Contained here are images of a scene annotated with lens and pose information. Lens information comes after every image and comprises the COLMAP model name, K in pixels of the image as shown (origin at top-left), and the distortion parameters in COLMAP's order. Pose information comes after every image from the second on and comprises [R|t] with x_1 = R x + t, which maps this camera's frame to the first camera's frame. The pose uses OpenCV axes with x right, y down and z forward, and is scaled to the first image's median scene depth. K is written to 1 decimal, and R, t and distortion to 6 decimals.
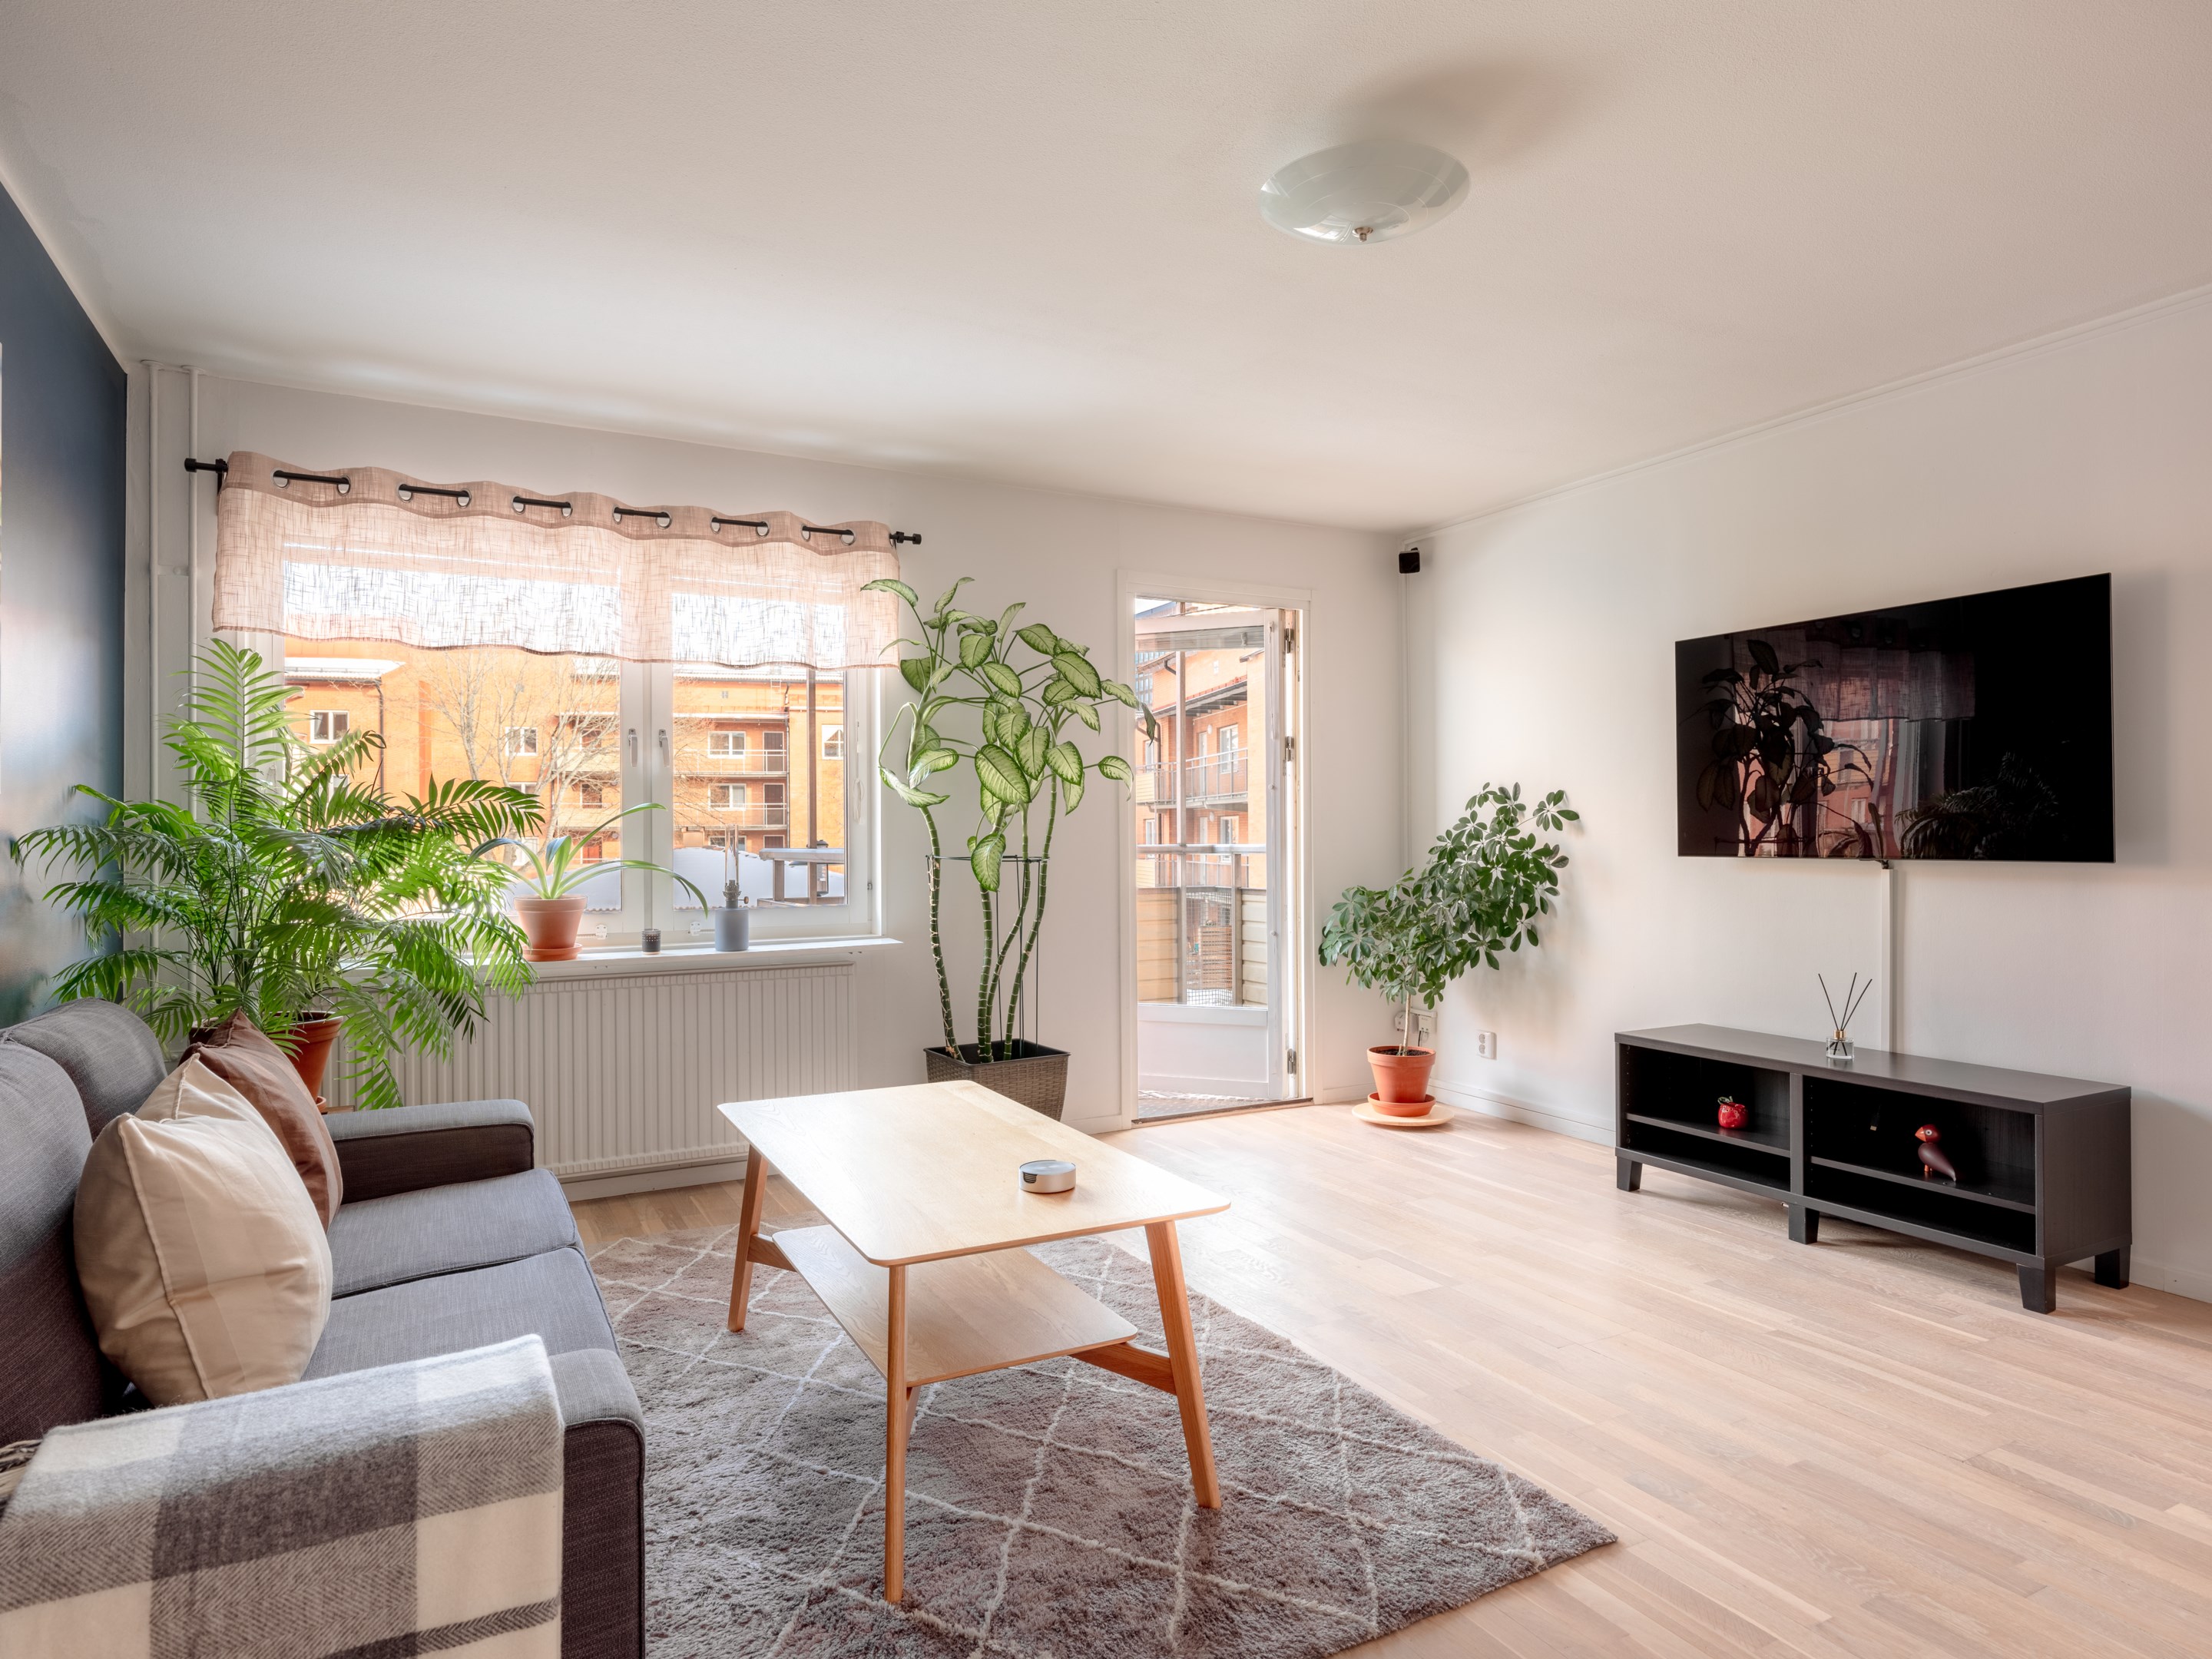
lens RADIAL K [[1289.1, 0, 1107.7], [0, 1289.1, 832.9], [0, 0, 1]] dist [0.006482, -0.000566]
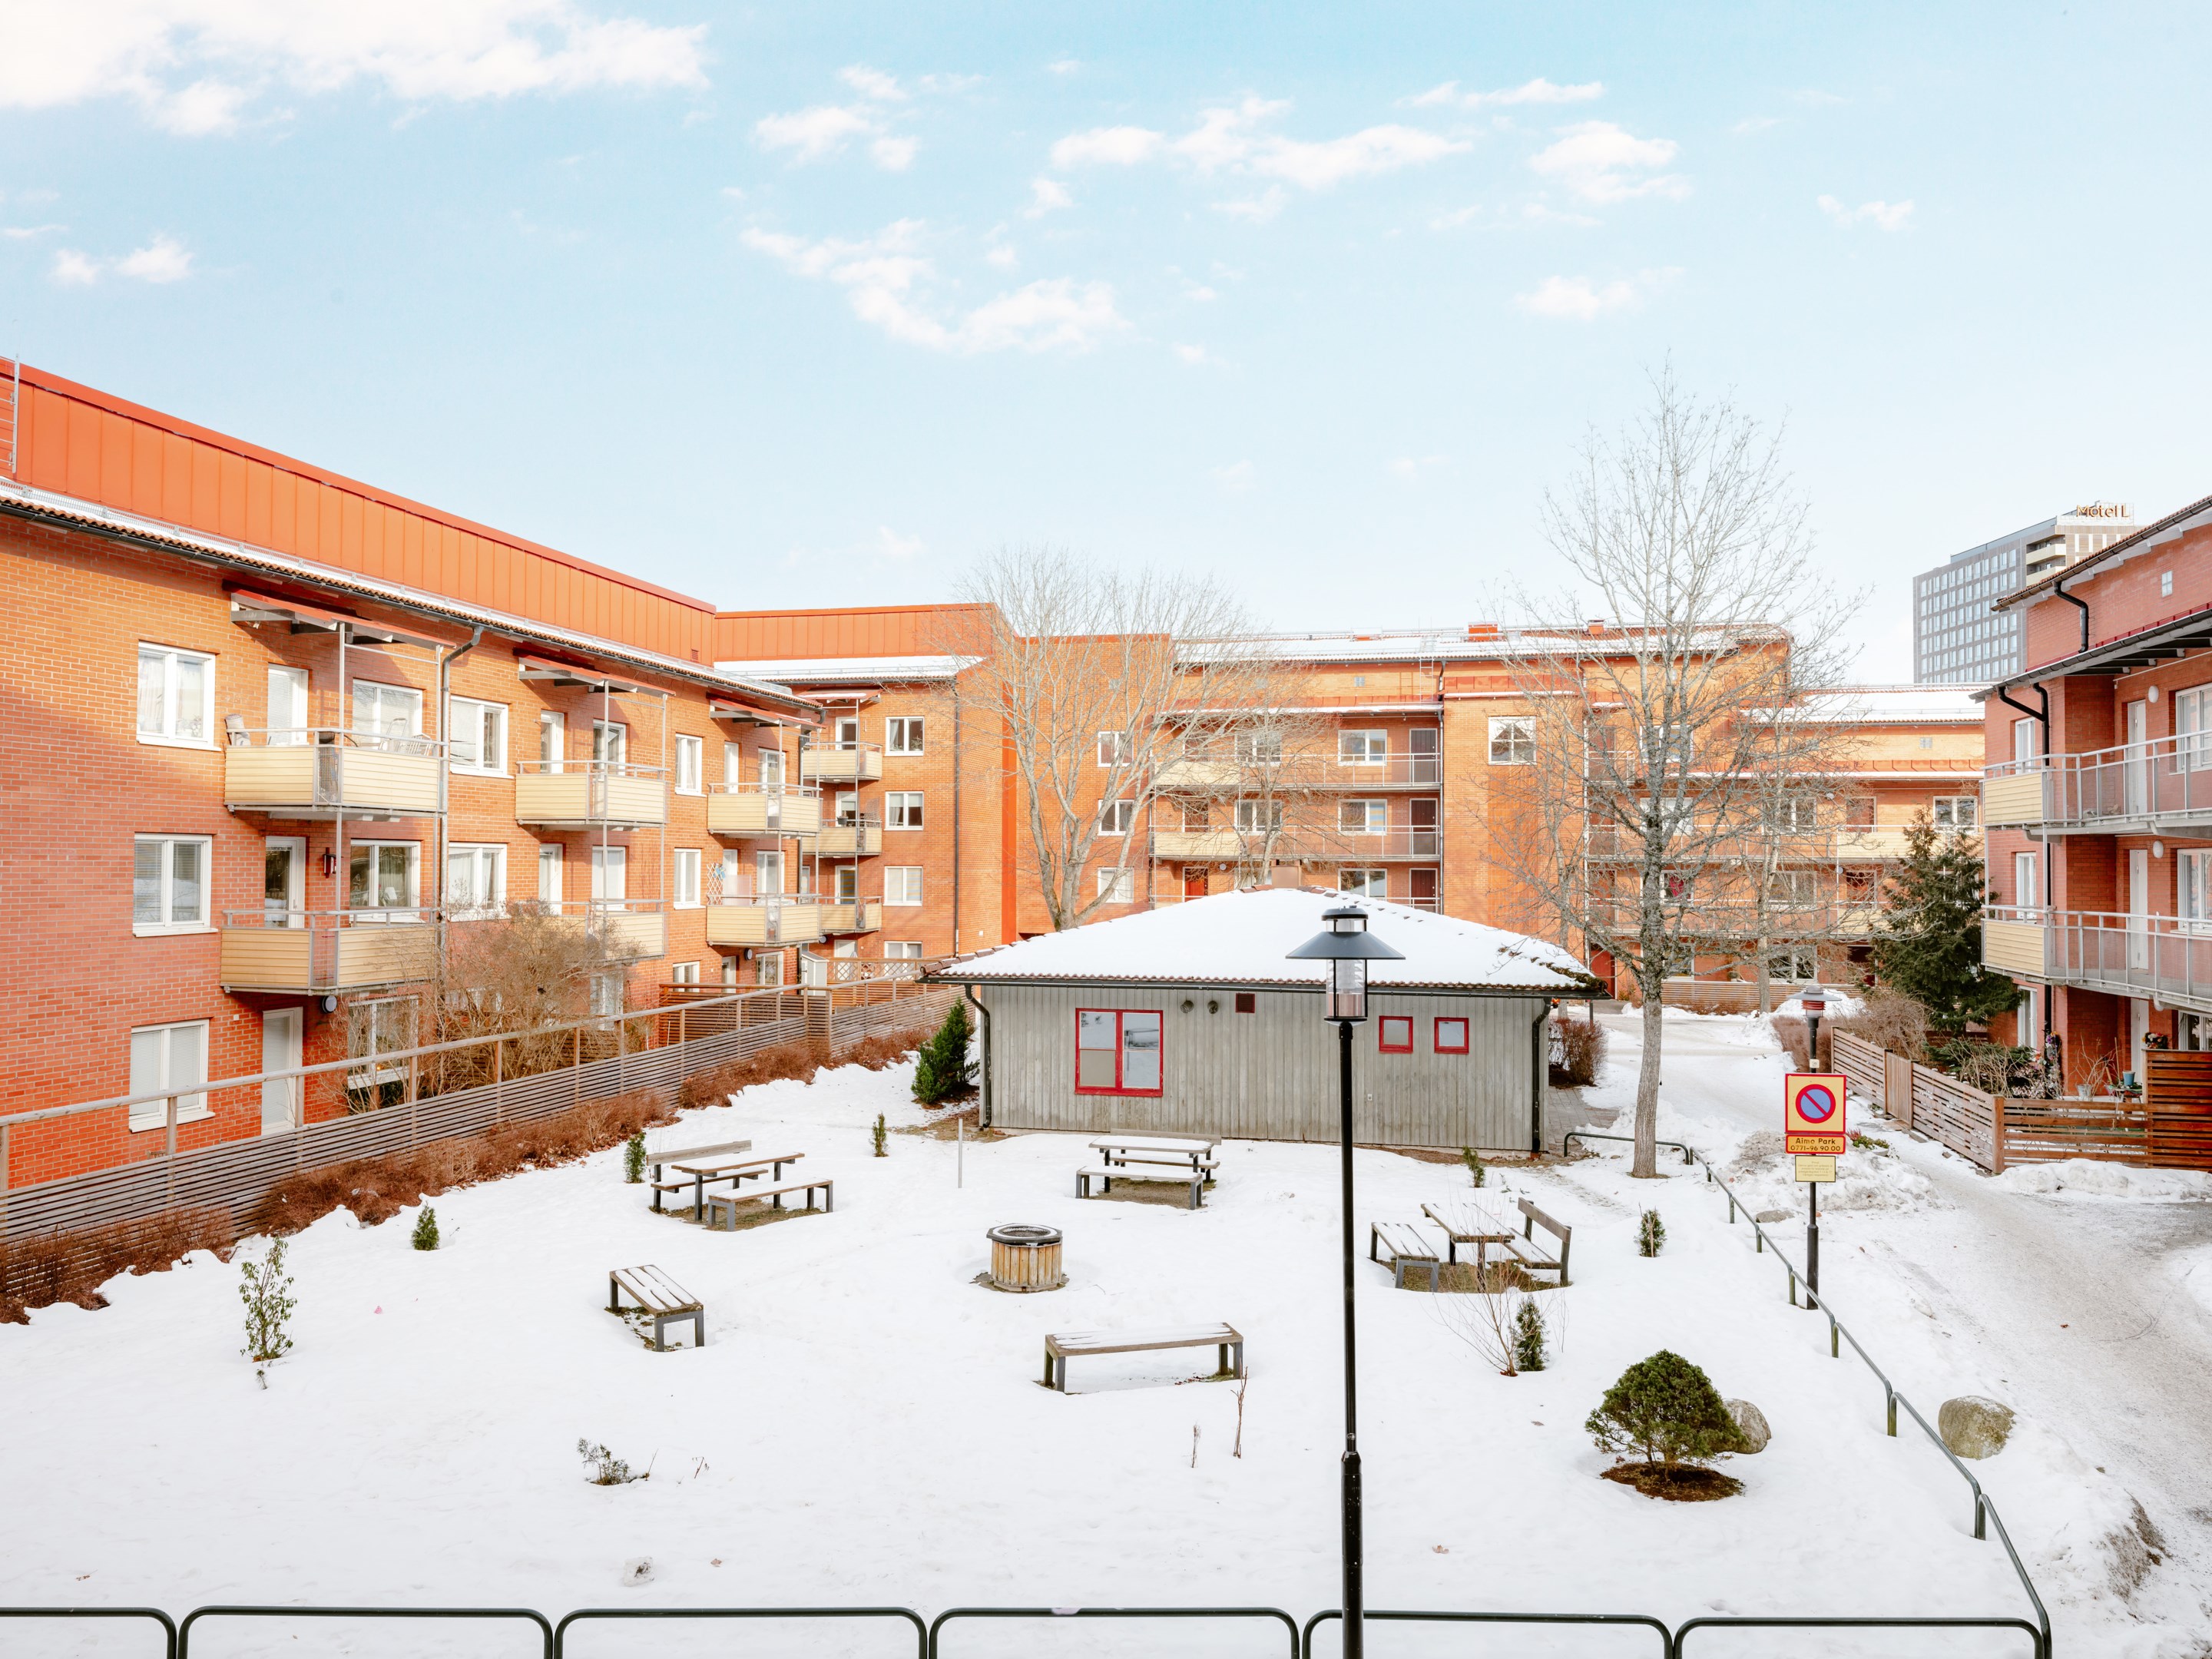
lens RADIAL K [[1569.0, 0, 1111.1], [0, 1569.0, 827.4], [0, 0, 1]] dist [0.003032, -0.000771]
pose [[0.891313, -0.000082, -0.453388, -0.010987], [-0.009862, 0.999760, -0.019568, -0.002748], [0.453281, 0.021913, 0.891098, 0.126048]]
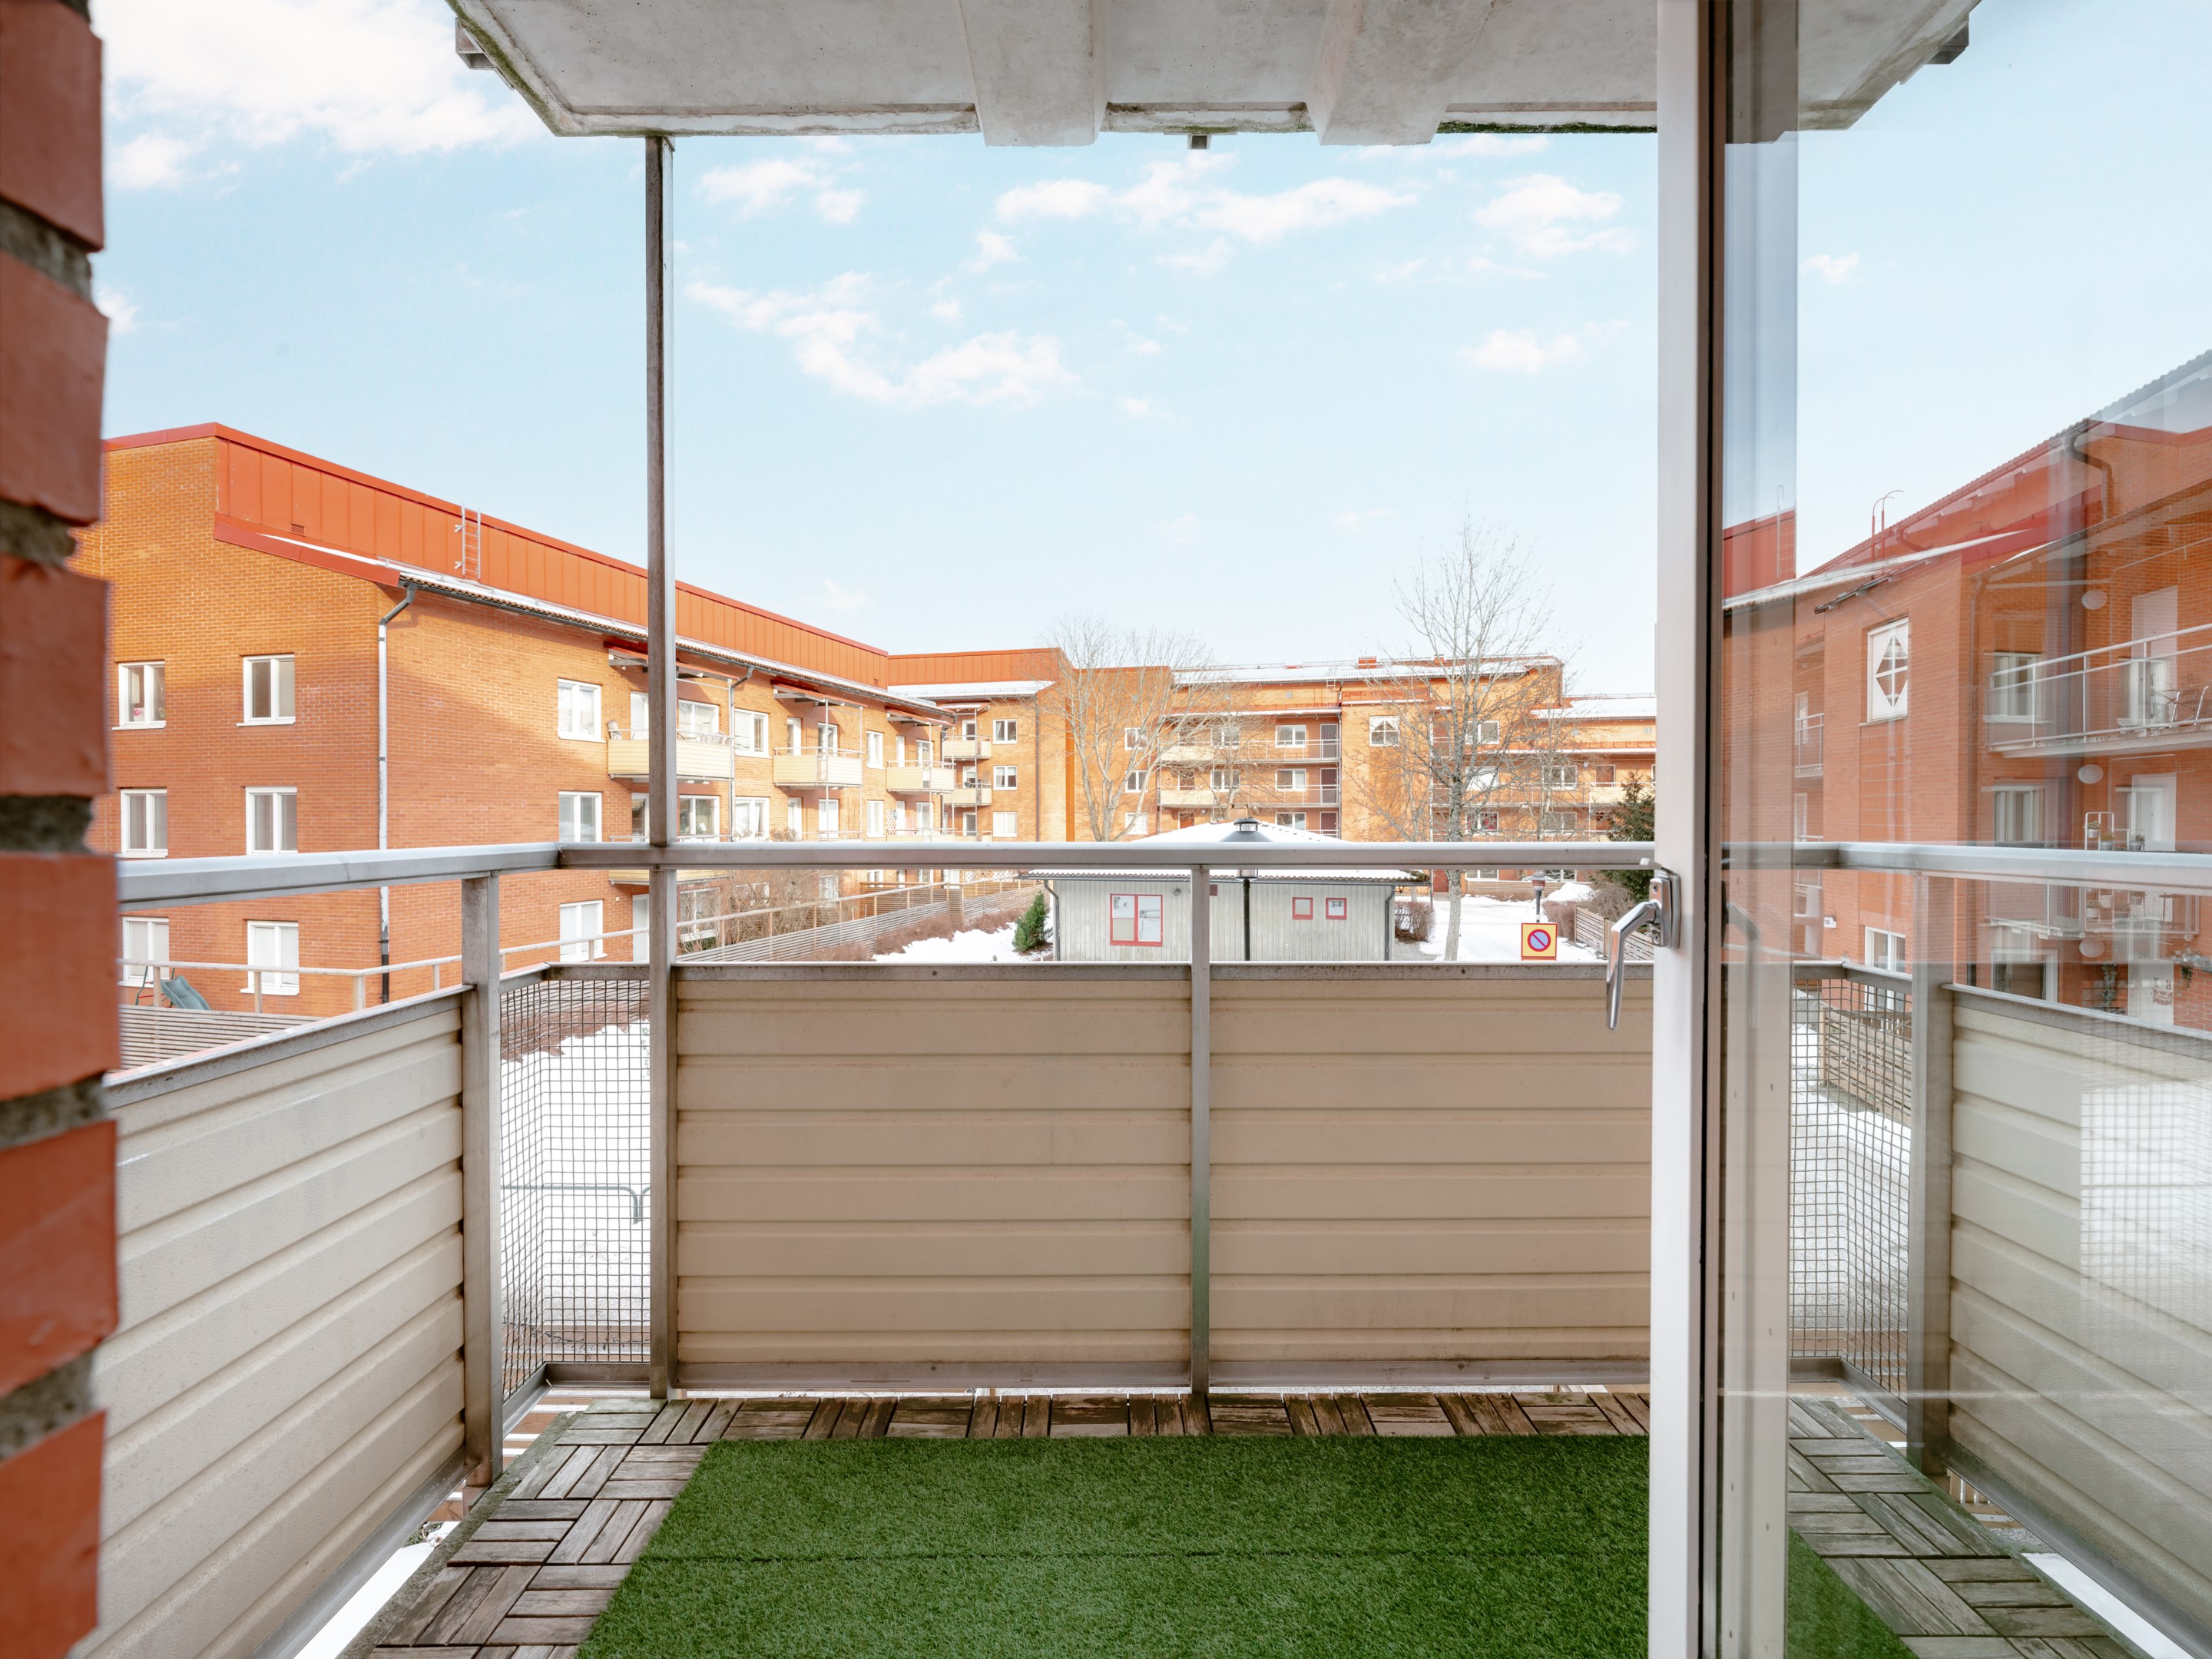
lens RADIAL K [[1005.9, 0, 1107.5], [0, 1005.9, 826.1], [0, 0, 1]] dist [0.001646, 0.000103]
pose [[0.877800, 0.011550, -0.478888, 0.006179], [-0.004246, 0.999858, 0.016333, 0.000574], [0.479008, -0.012304, 0.877724, 0.099225]]
